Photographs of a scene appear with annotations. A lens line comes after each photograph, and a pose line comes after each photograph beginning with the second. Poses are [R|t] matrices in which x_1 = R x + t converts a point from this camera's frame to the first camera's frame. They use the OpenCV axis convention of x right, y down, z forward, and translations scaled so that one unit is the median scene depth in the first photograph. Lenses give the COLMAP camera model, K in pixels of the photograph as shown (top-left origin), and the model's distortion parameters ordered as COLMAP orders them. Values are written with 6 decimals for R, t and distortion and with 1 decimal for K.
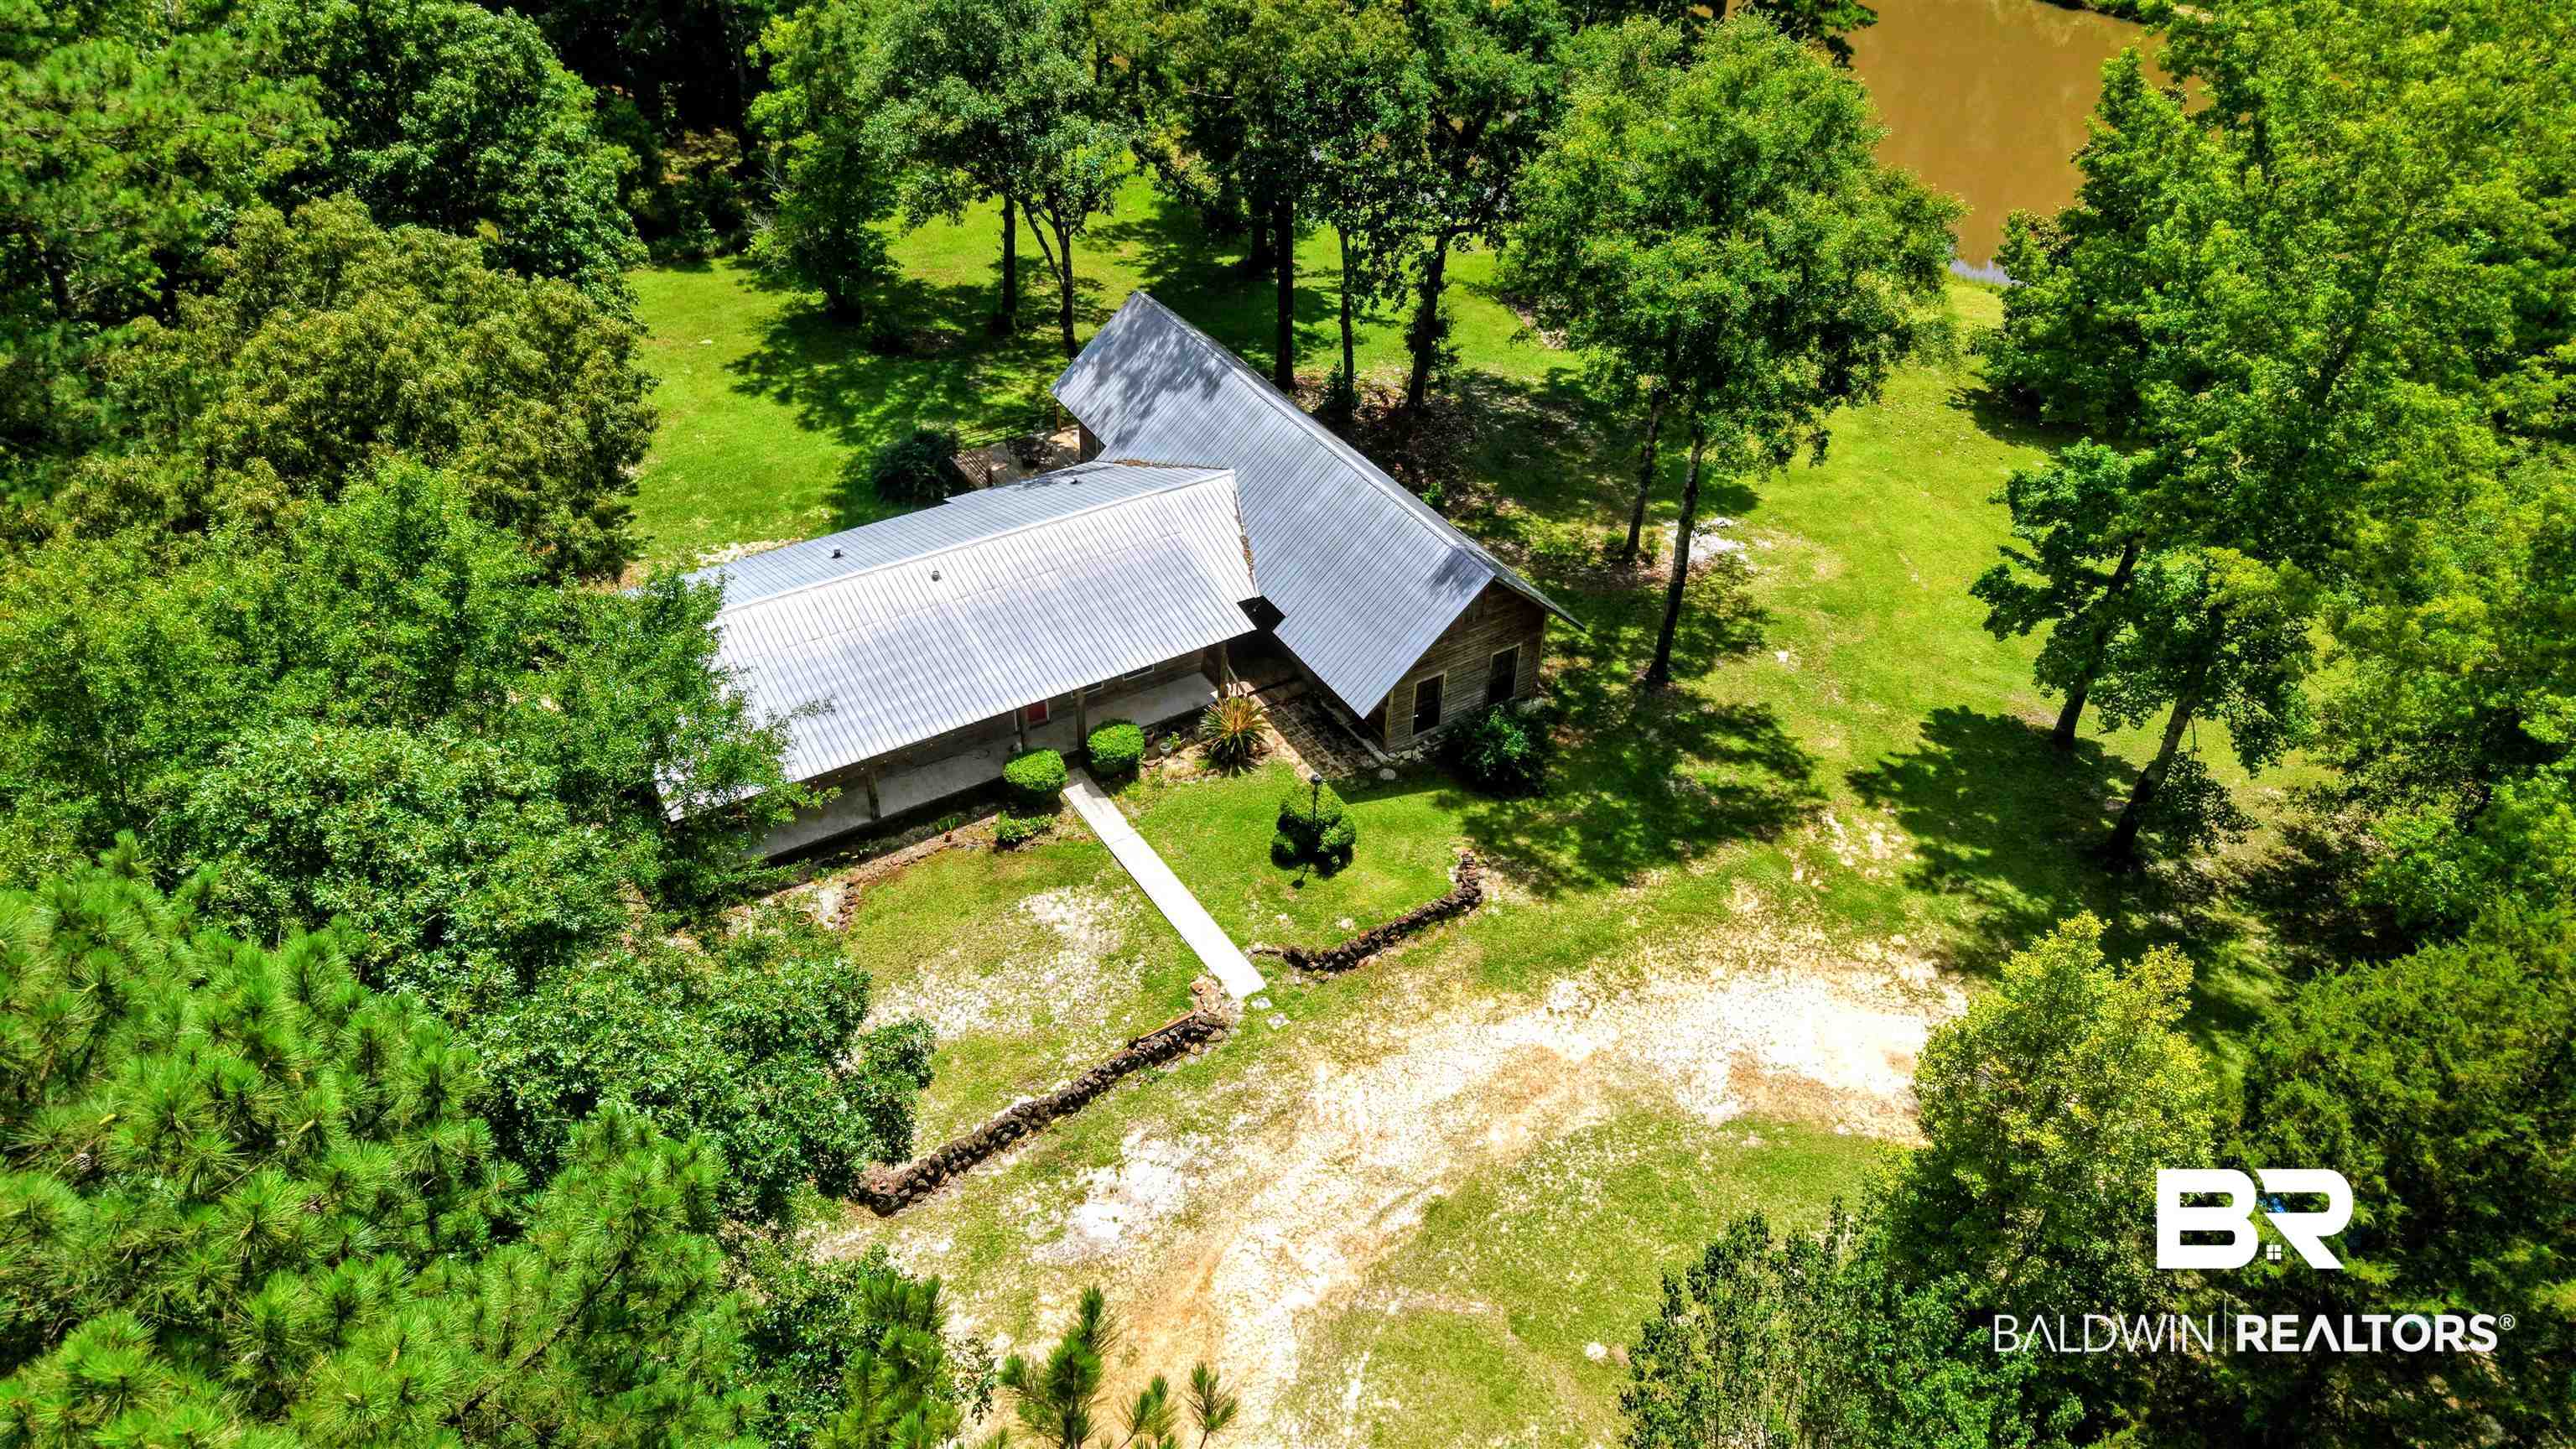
lens RADIAL K [[1721.5, 0, 1288.0], [0, 1721.5, 724.5], [0, 0, 1]] dist [0.032254, -0.034661]
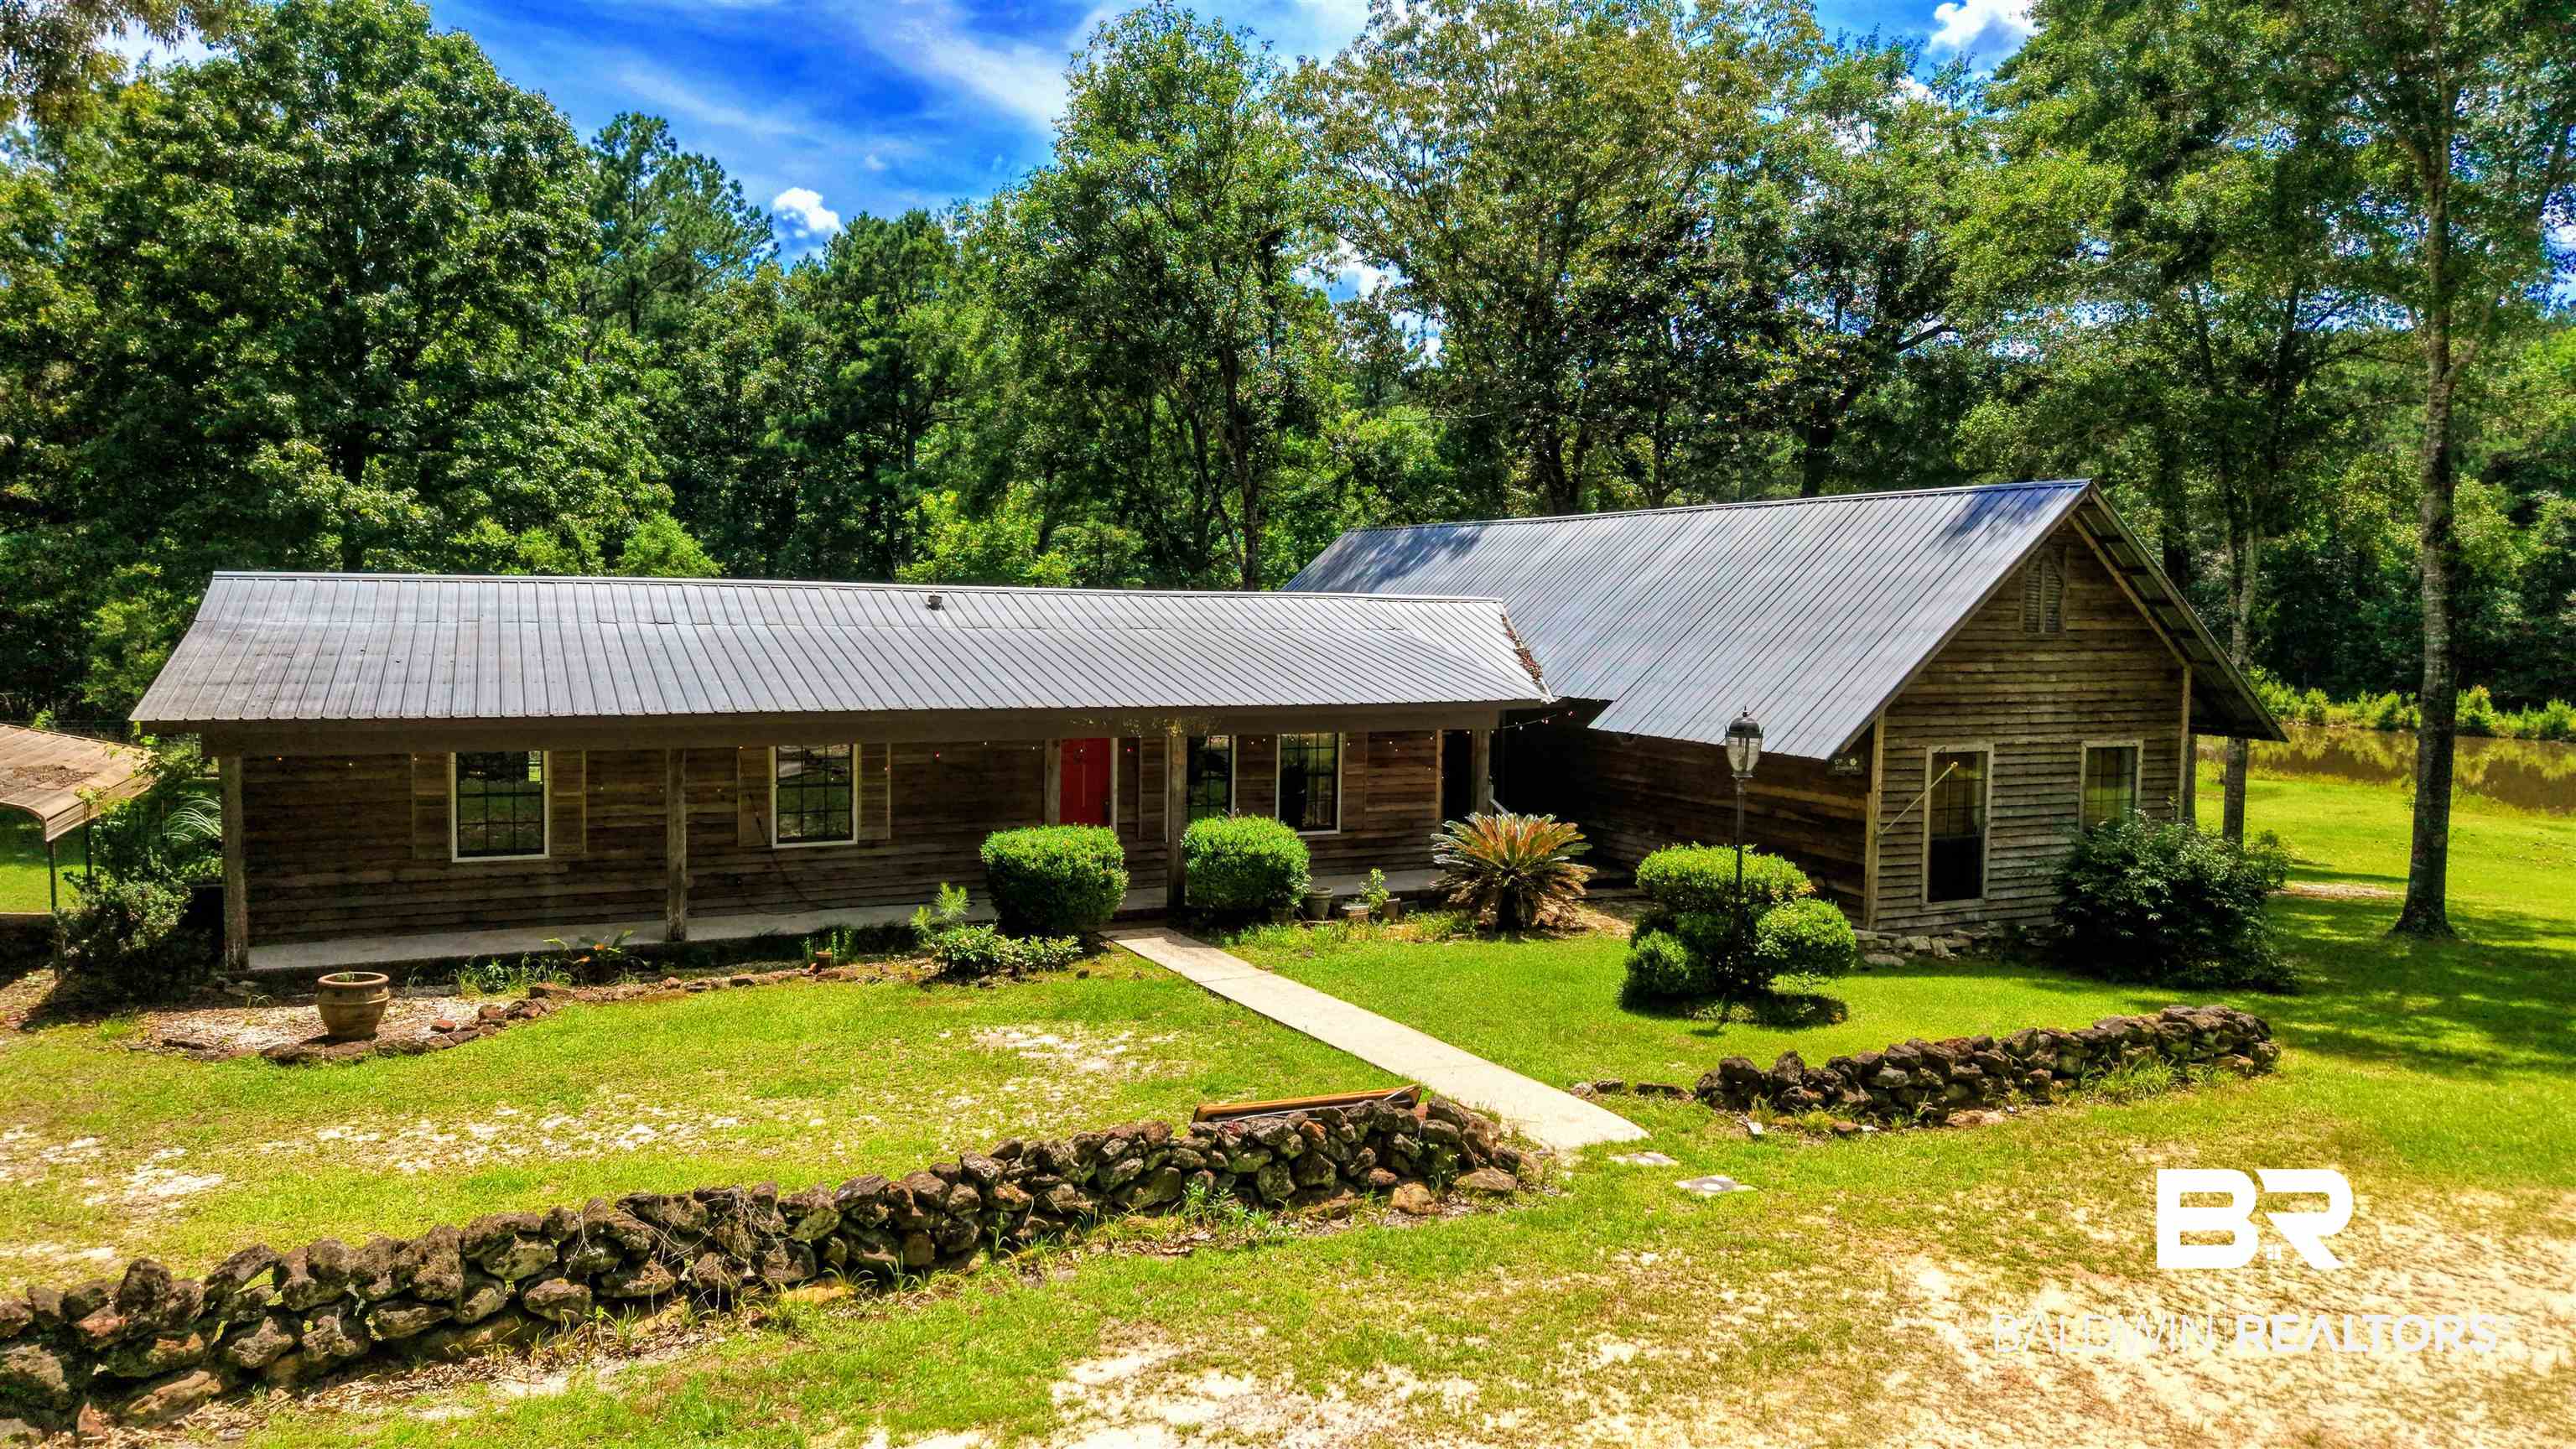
lens RADIAL K [[1721.5, 0, 1288.0], [0, 1721.5, 724.5], [0, 0, 1]] dist [0.032254, -0.034661]
pose [[0.992026, 0.007757, -0.125793, -0.031854], [-0.076878, 0.828148, -0.555213, 0.222162], [0.099868, 0.560456, 0.822141, 0.590269]]
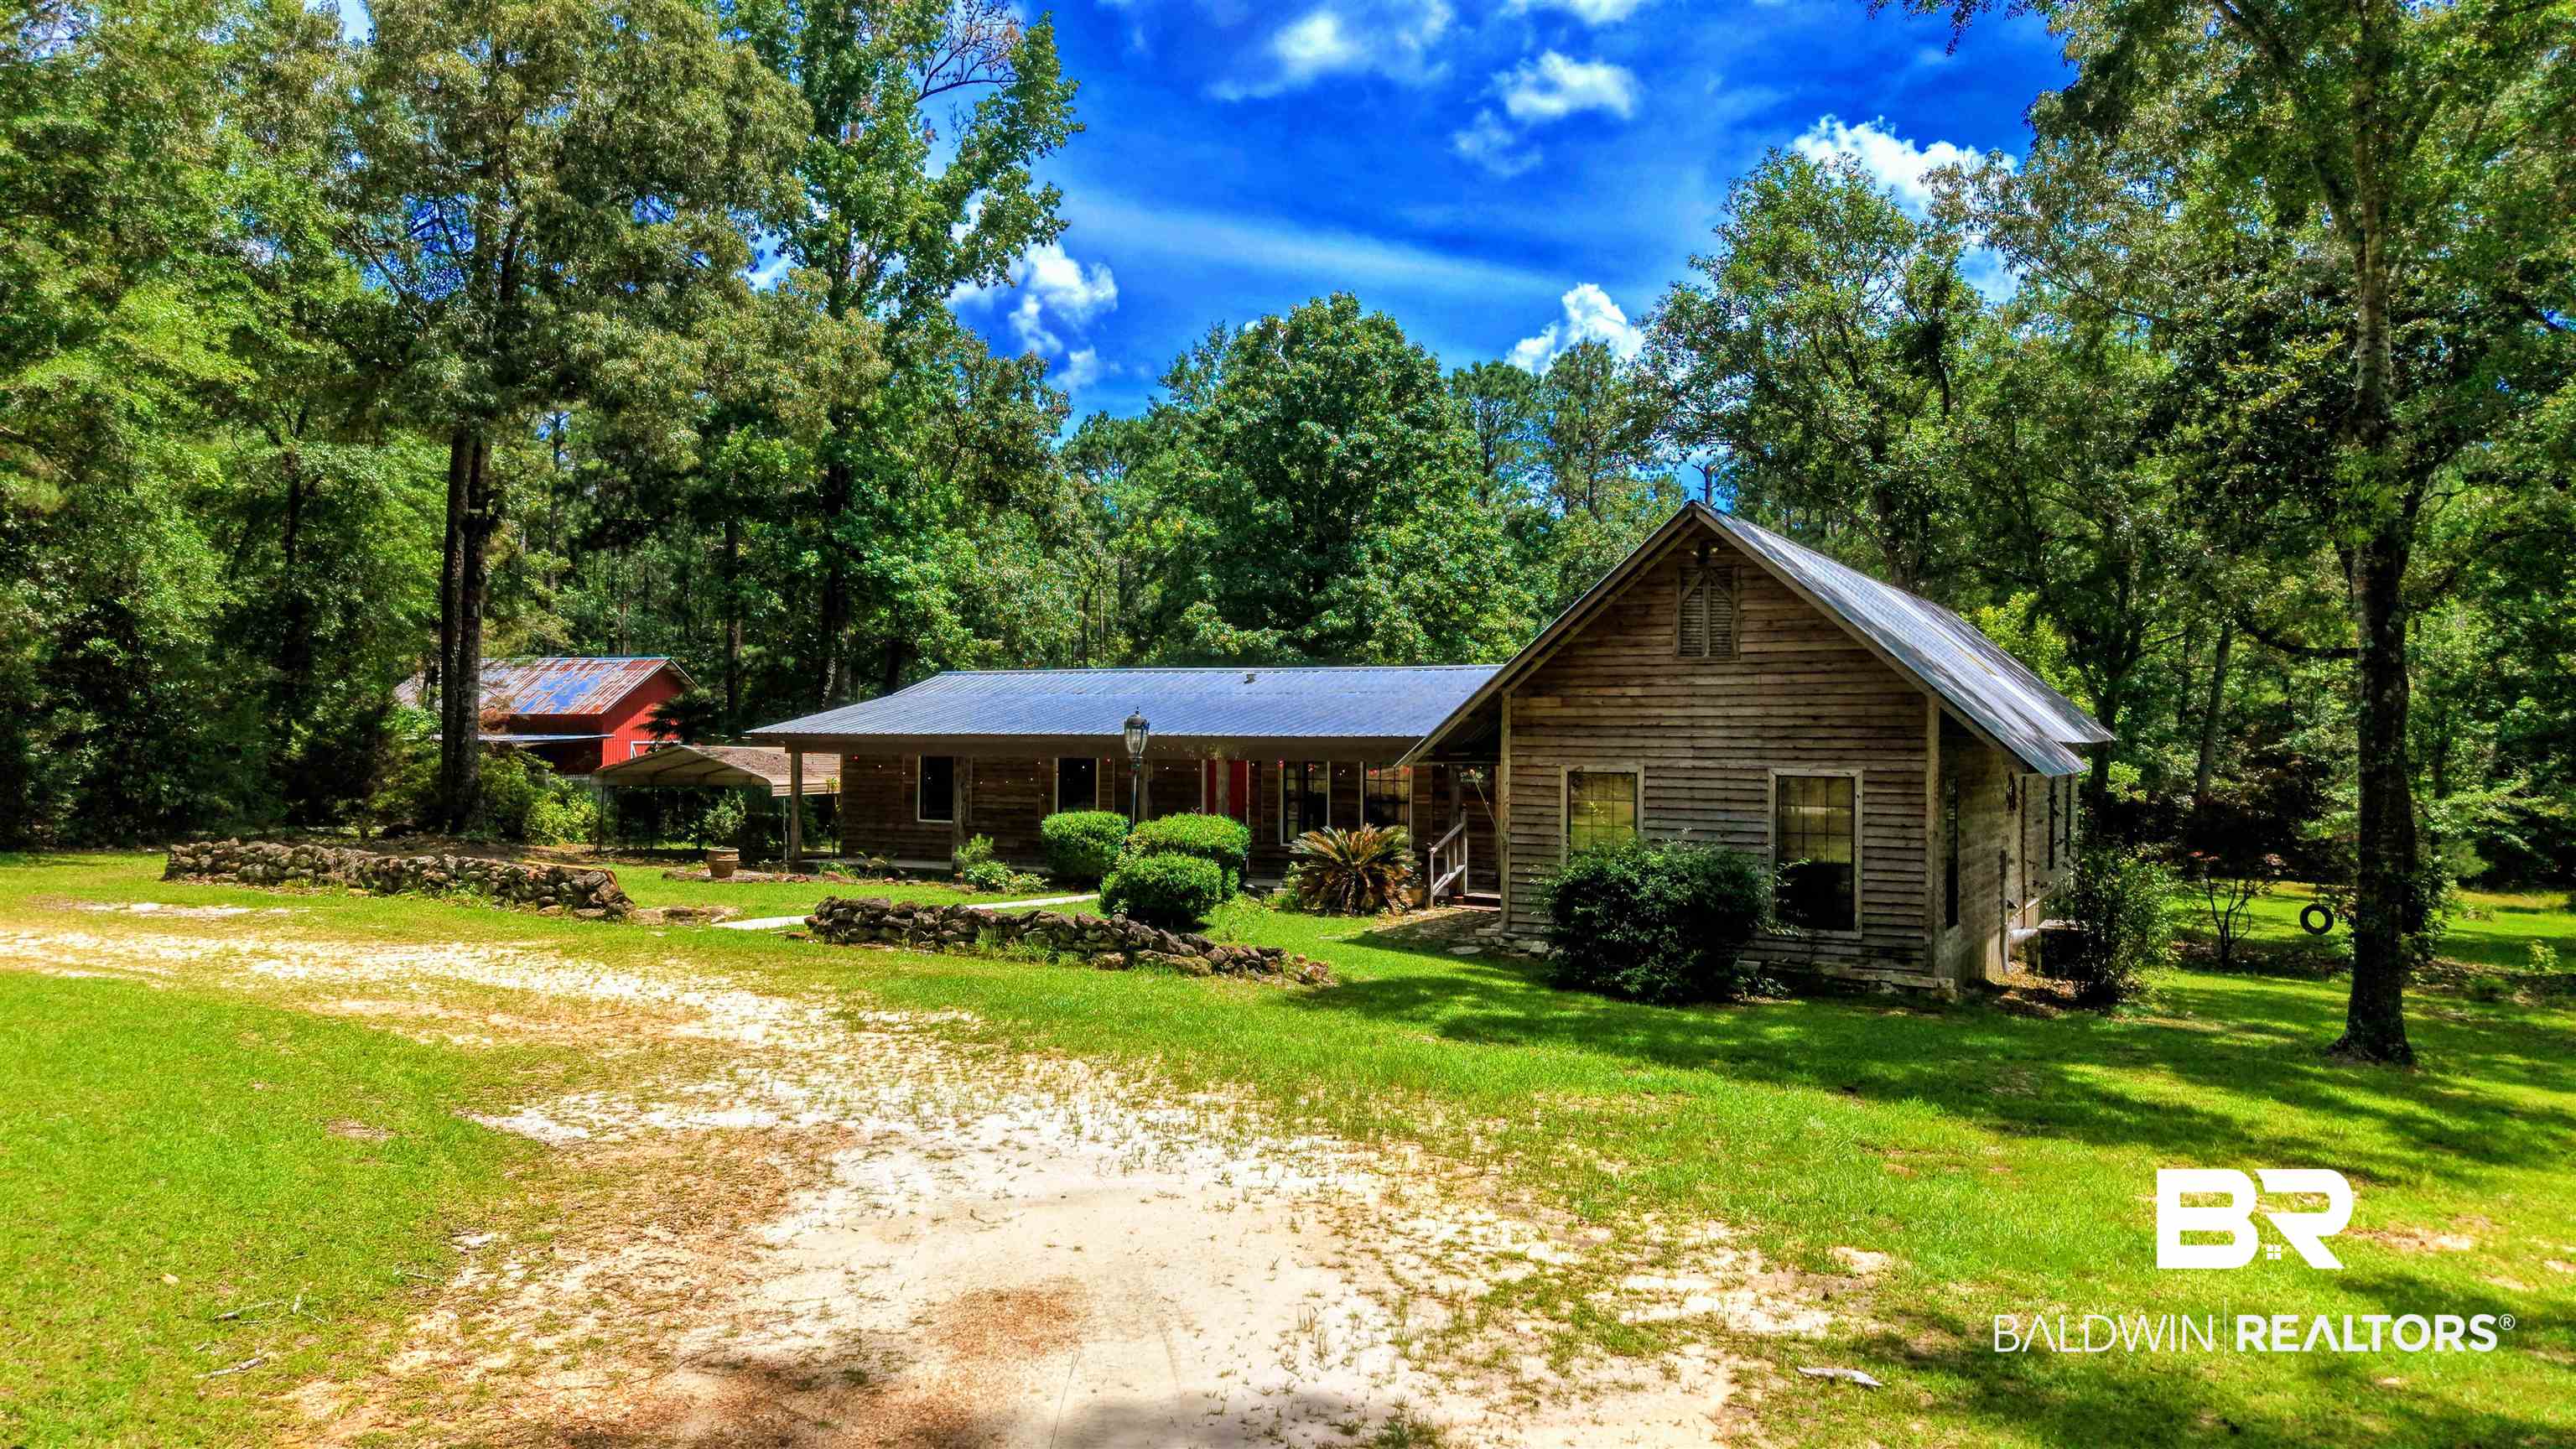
lens RADIAL K [[1714.1, 0, 1288.0], [0, 1714.1, 724.5], [0, 0, 1]] dist [0.087370, -0.120363]
pose [[0.481014, -0.017520, -0.876538, 0.430310], [-0.544188, 0.777914, -0.314180, 0.151483], [0.687376, 0.628126, 0.364653, 0.736319]]
